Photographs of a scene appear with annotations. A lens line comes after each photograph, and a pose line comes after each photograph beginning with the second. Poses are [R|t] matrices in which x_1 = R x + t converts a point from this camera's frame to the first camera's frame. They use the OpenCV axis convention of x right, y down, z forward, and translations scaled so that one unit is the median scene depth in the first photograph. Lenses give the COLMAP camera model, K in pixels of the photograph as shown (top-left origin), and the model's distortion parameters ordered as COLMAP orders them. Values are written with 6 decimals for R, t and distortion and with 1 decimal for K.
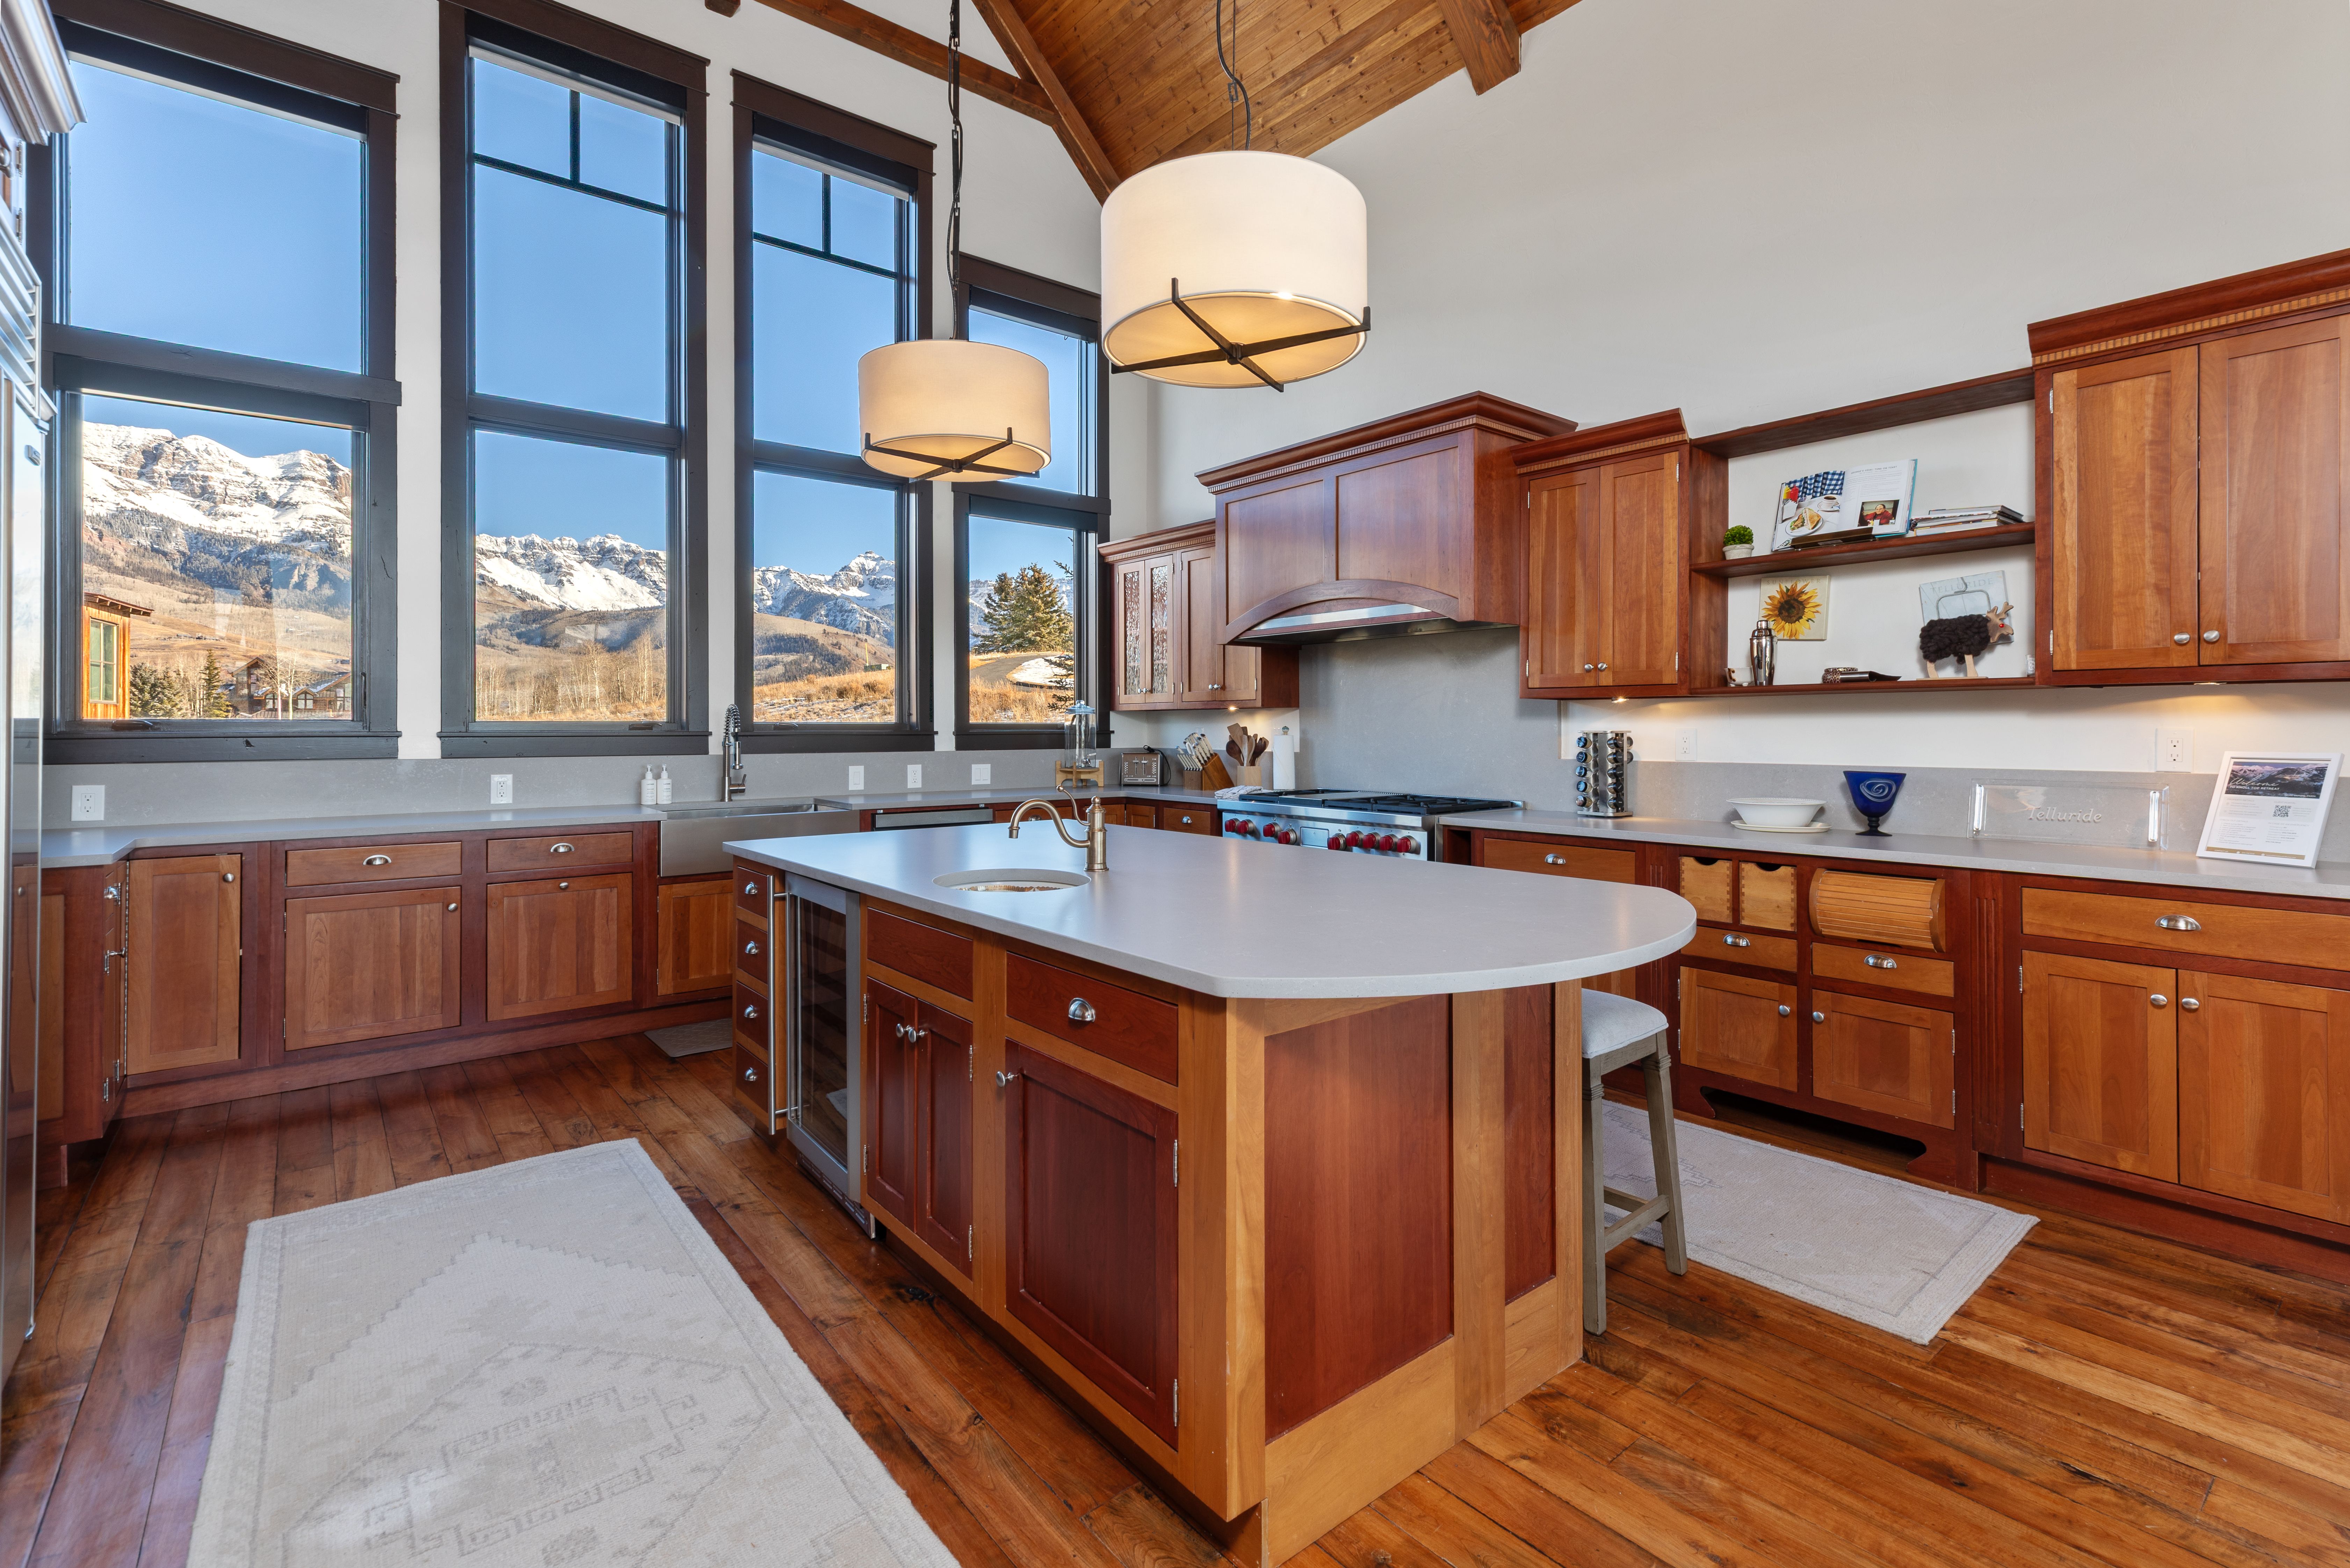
lens RADIAL K [[1081.2, 0, 1187.7], [0, 1081.2, 734.1], [0, 0, 1]] dist [0.005524, 0.000482]
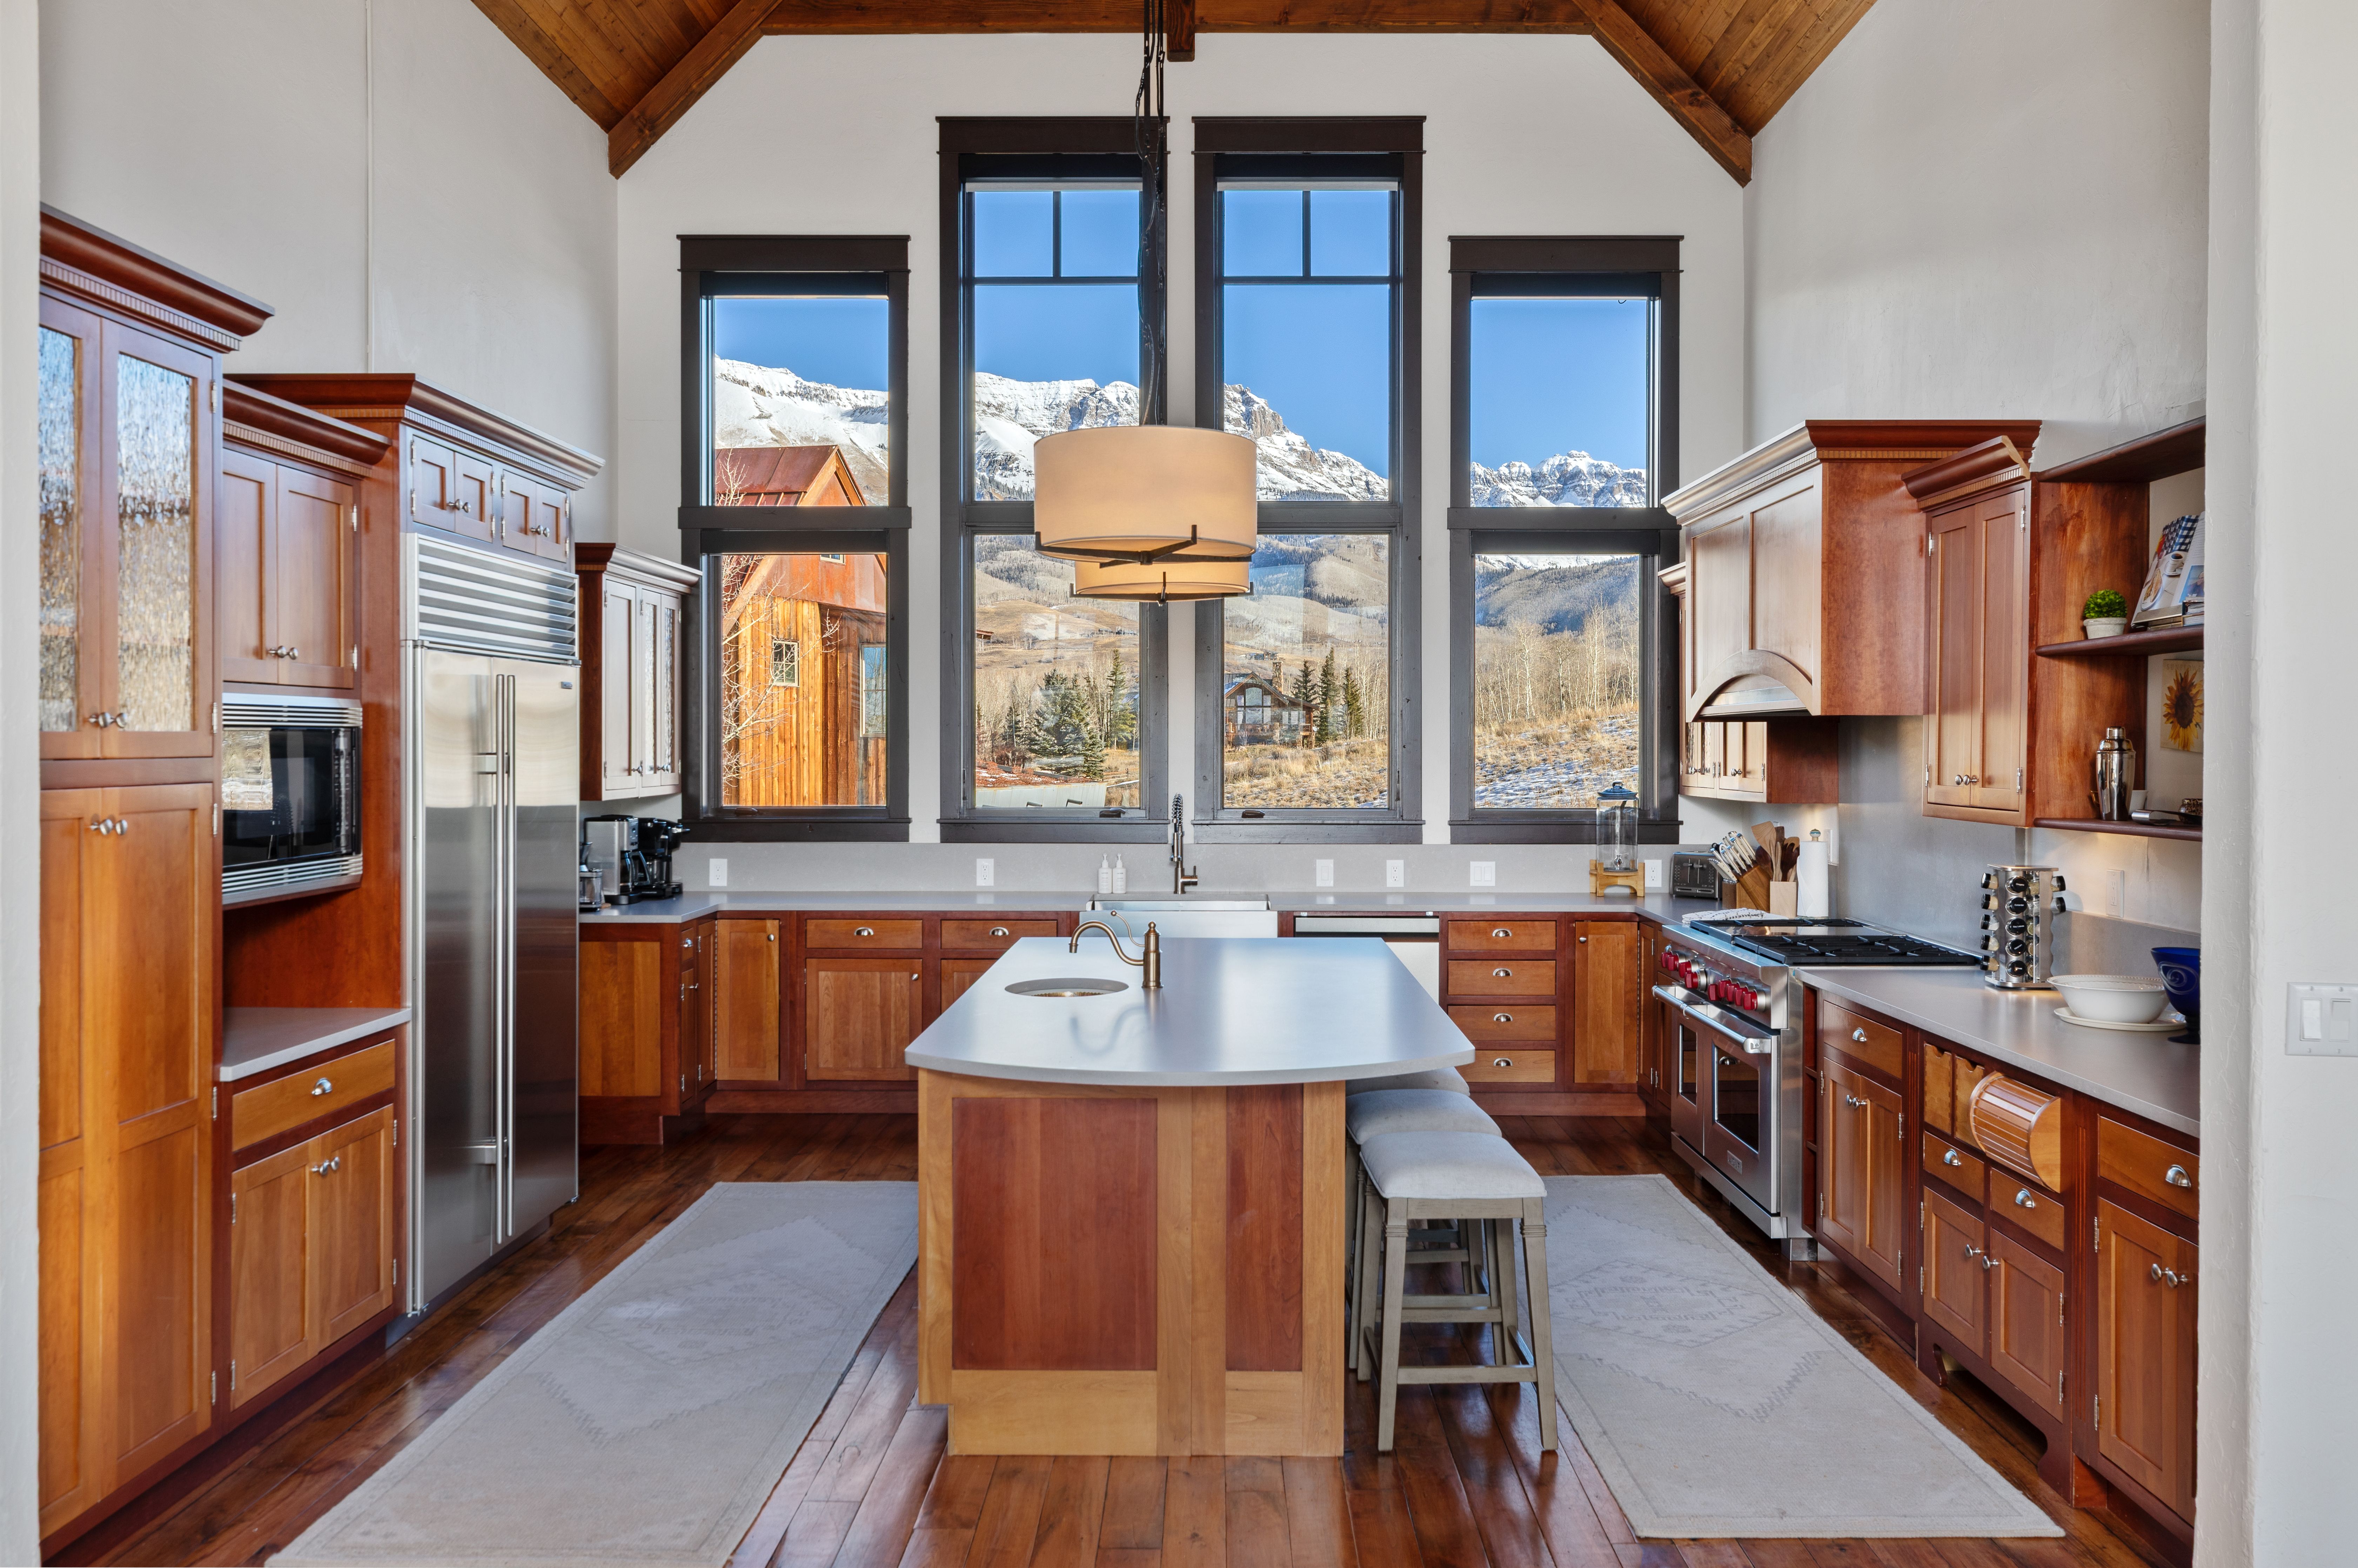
lens RADIAL K [[1834.7, 0, 1179.0], [0, 1834.7, 784.0], [0, 0, 1]] dist [-0.006602, -0.003445]
pose [[0.758809, 0.015265, -0.651134, 0.736628], [-0.004559, 0.999825, 0.018126, -0.075022], [0.651297, -0.010786, 0.758746, -0.267156]]
